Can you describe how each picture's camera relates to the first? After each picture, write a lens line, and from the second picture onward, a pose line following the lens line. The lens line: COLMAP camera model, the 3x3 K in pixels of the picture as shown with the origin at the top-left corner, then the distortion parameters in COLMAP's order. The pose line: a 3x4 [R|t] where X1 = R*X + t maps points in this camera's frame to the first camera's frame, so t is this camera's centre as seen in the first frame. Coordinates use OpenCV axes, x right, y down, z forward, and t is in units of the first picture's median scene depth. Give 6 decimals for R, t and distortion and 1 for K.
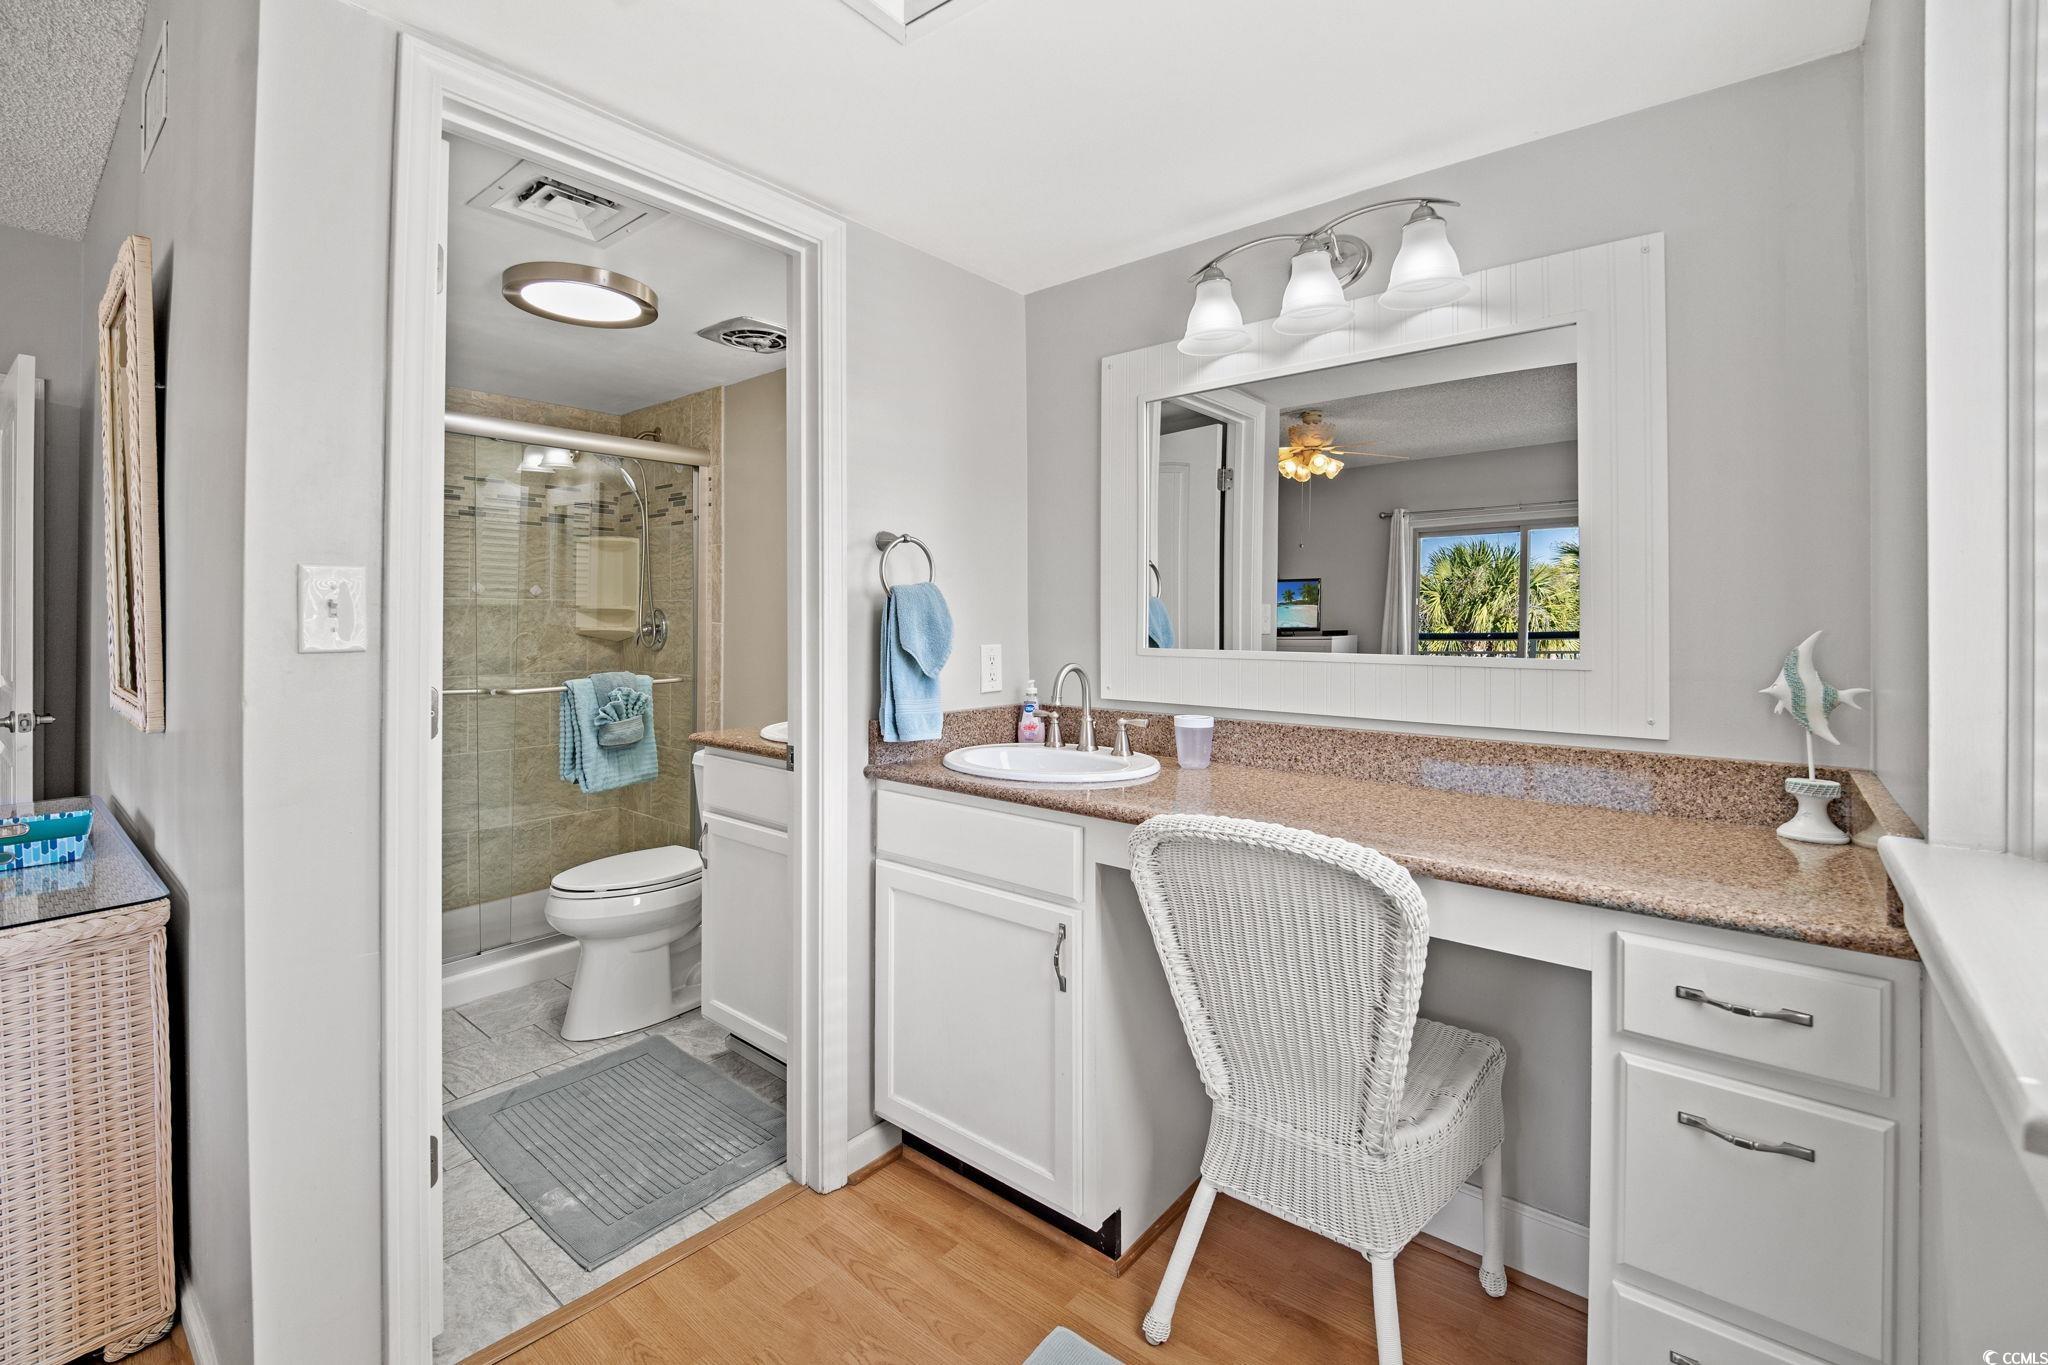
lens RADIAL K [[869.5, 0, 1024.0], [0, 869.5, 682.5], [0, 0, 1]] dist [-0.014447, -0.000283]
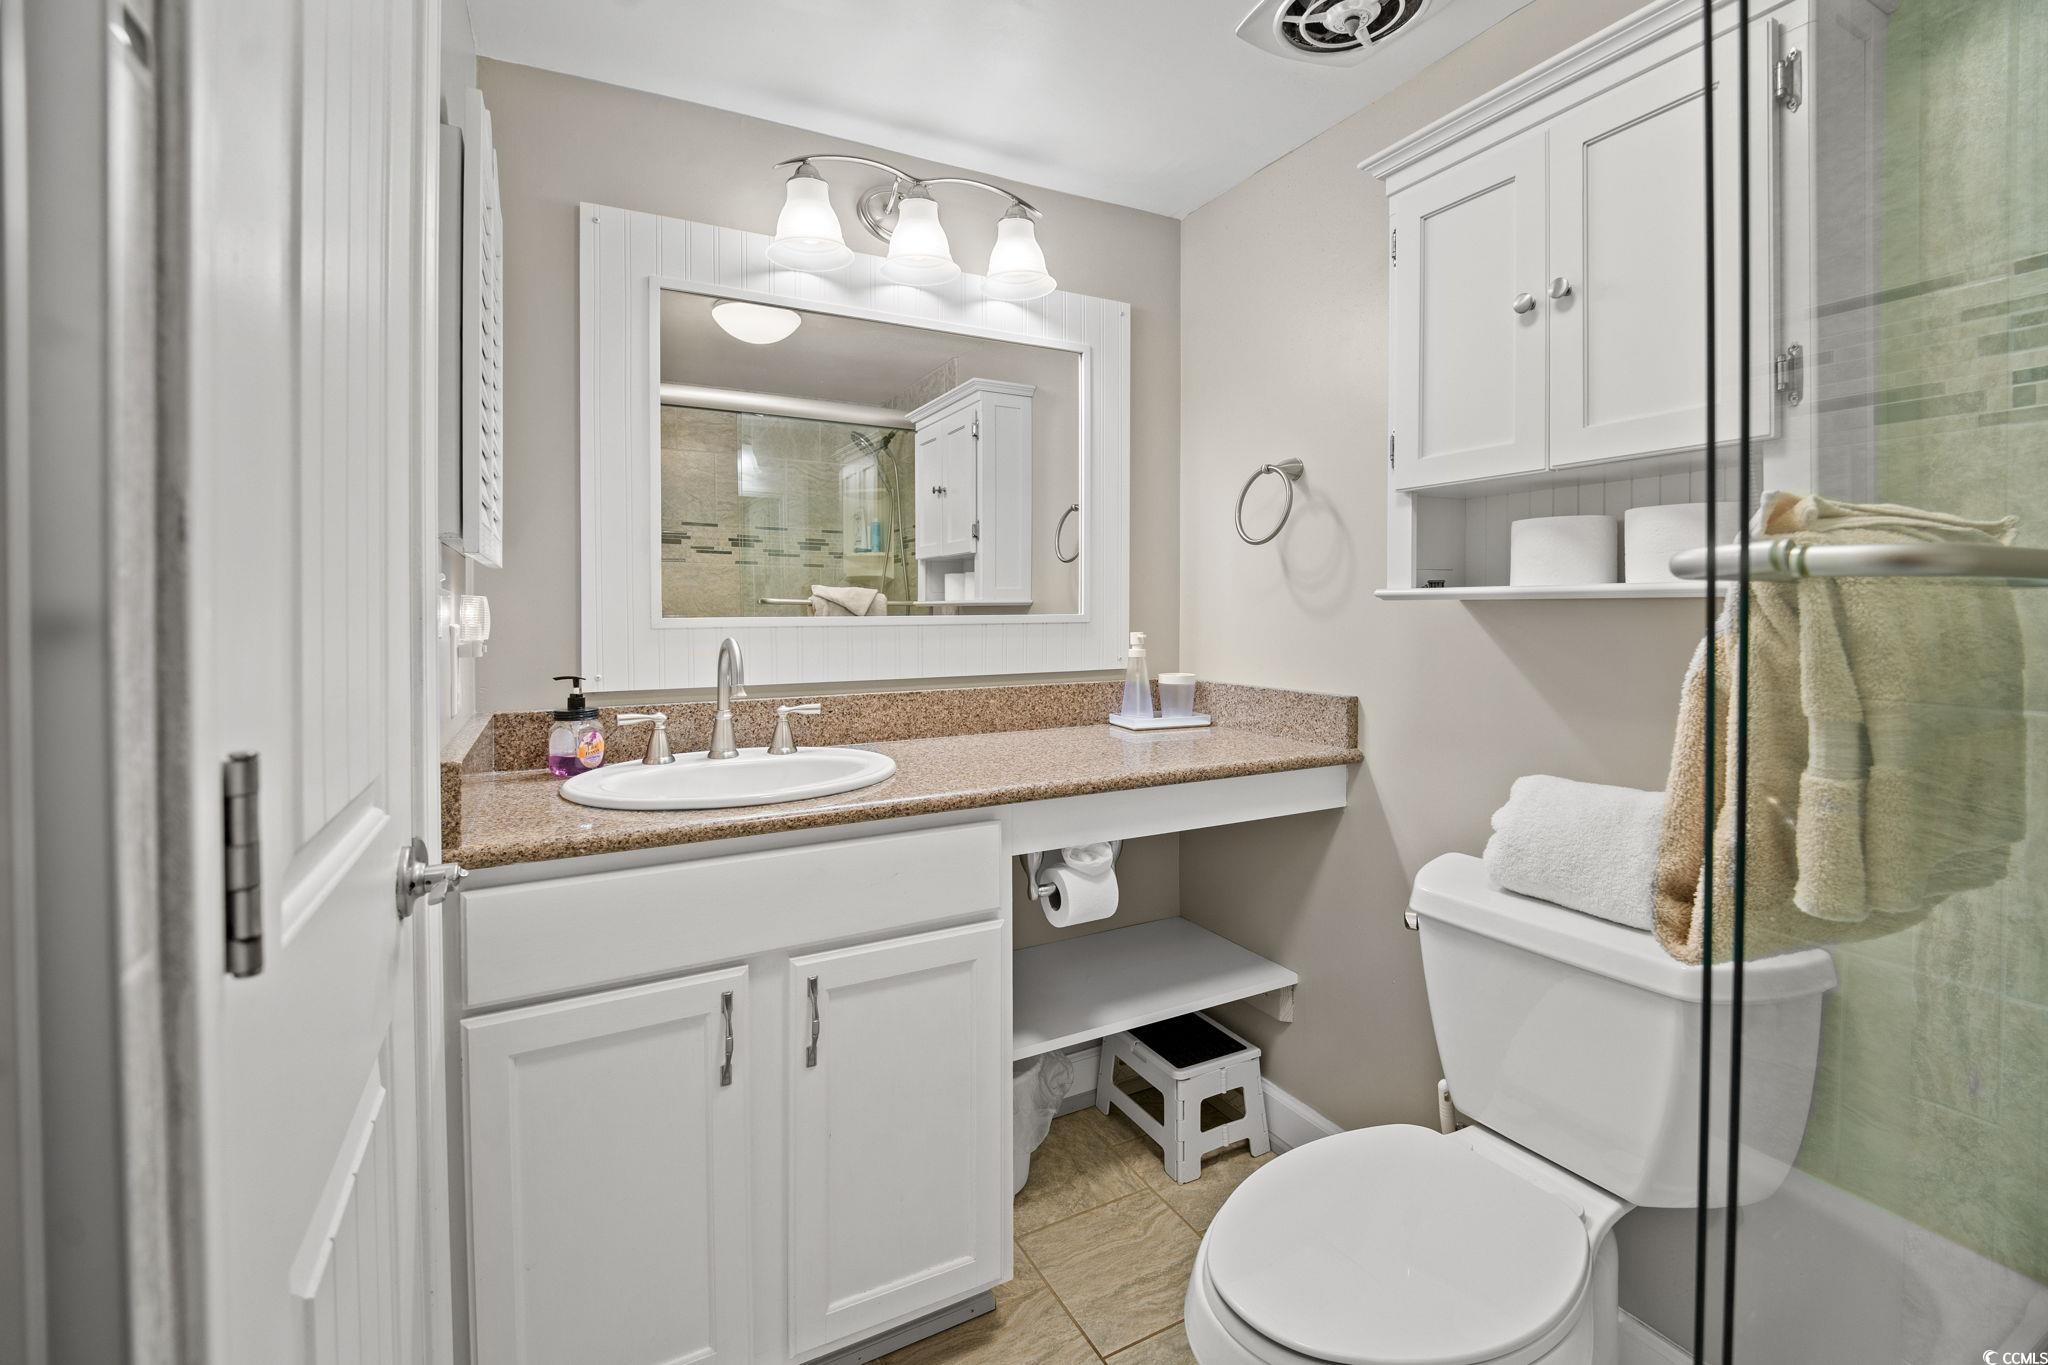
lens RADIAL K [[909.5, 0, 1024.0], [0, 909.5, 682.5], [0, 0, 1]] dist [0.000025, -0.000089]
pose [[0.402751, -0.092717, 0.910602, -0.542616], [0.069621, 0.995077, 0.070525, -0.023368], [-0.912658, 0.034993, 0.407223, 0.464515]]
